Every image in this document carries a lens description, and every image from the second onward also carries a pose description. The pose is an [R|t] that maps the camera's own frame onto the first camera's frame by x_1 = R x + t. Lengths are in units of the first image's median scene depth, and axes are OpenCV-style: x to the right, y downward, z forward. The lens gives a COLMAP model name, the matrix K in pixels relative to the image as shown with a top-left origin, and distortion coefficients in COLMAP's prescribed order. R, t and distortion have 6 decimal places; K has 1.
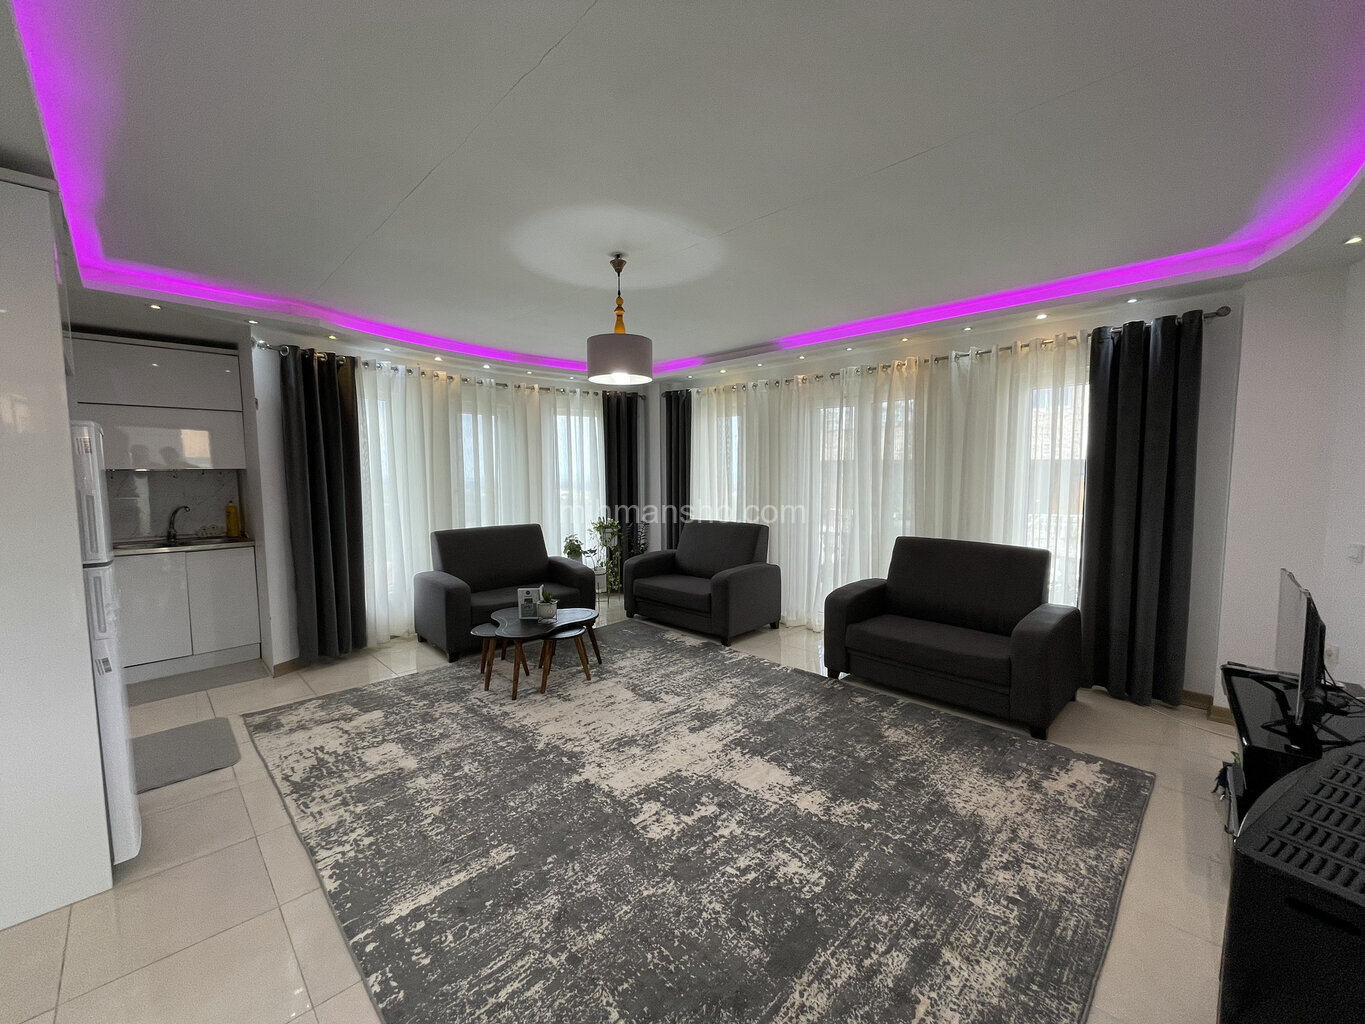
lens RADIAL K [[548.9, 0, 688.6], [0, 548.9, 511.2], [0, 0, 1]] dist [0.000502, 0.001316]
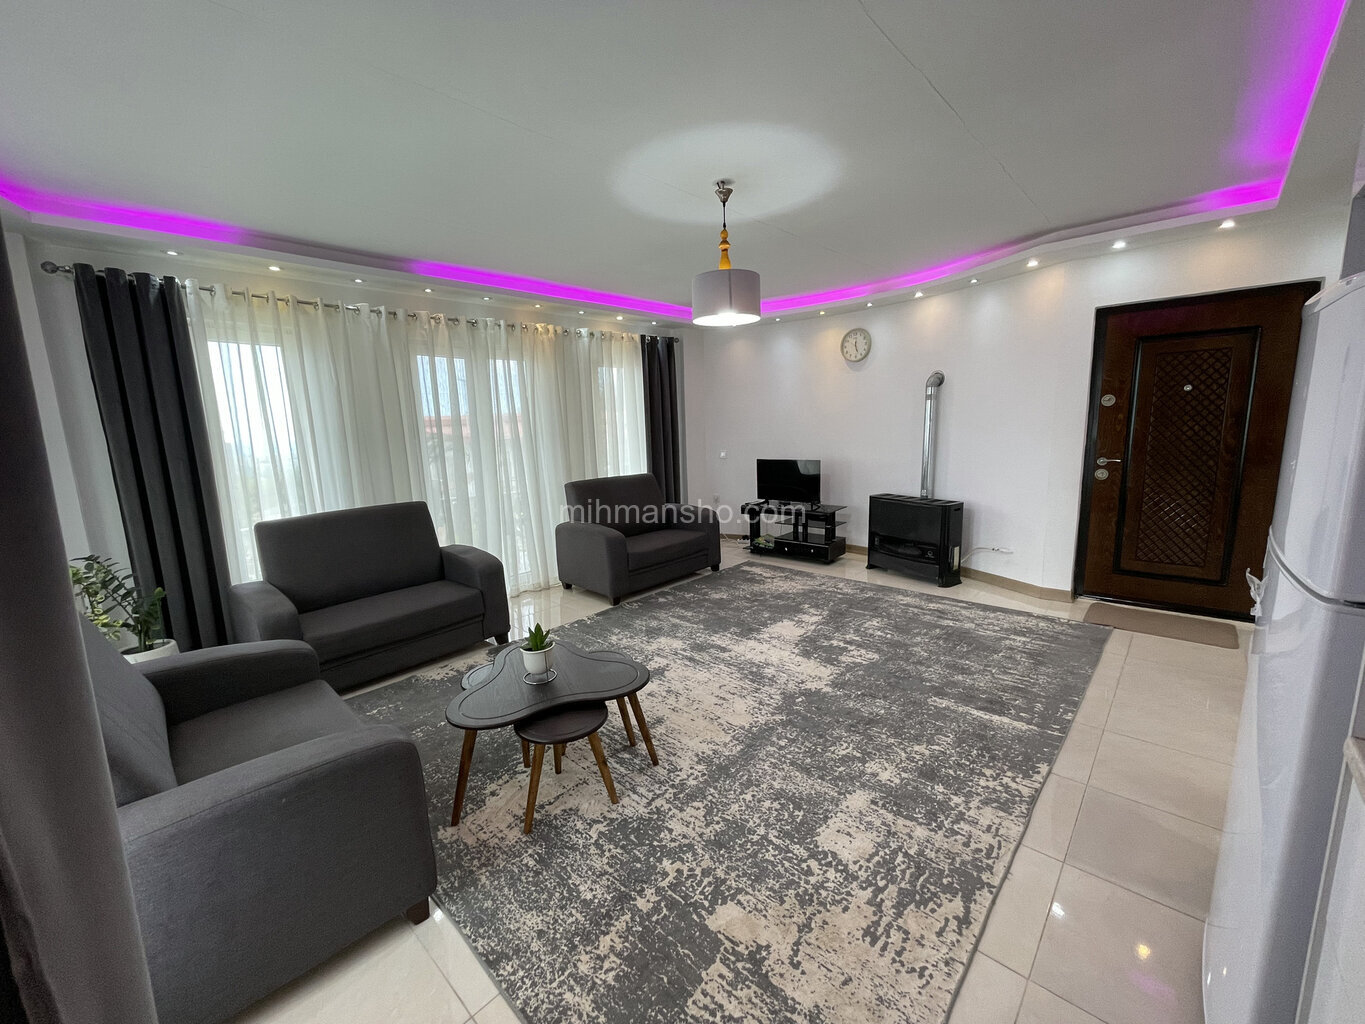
lens RADIAL K [[548.9, 0, 675.8], [0, 548.9, 512.7], [0, 0, 1]] dist [0.000502, 0.001316]
pose [[-0.019212, -0.158027, 0.987248, -1.295166], [0.106465, 0.981493, 0.159177, -0.086278], [-0.994131, 0.108166, -0.002032, 1.312419]]
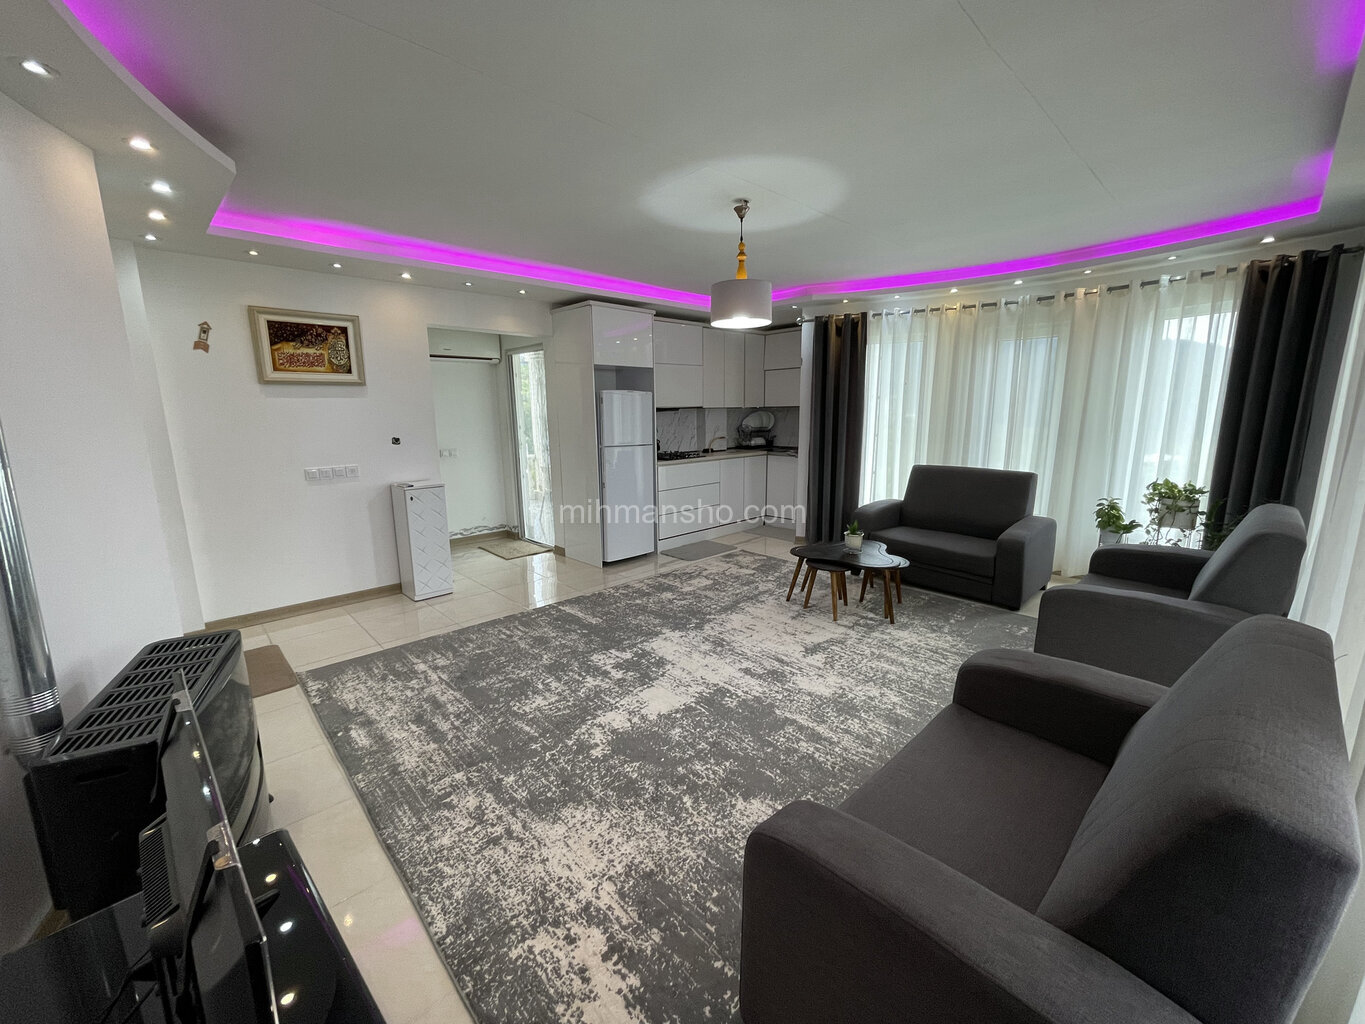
lens RADIAL K [[548.9, 0, 679.7], [0, 548.9, 511.2], [0, 0, 1]] dist [0.000502, 0.001316]
pose [[-0.031119, 0.189482, -0.981391, 1.164825], [-0.060865, 0.979685, 0.191083, -0.093265], [0.997661, 0.065678, -0.018954, 1.075078]]
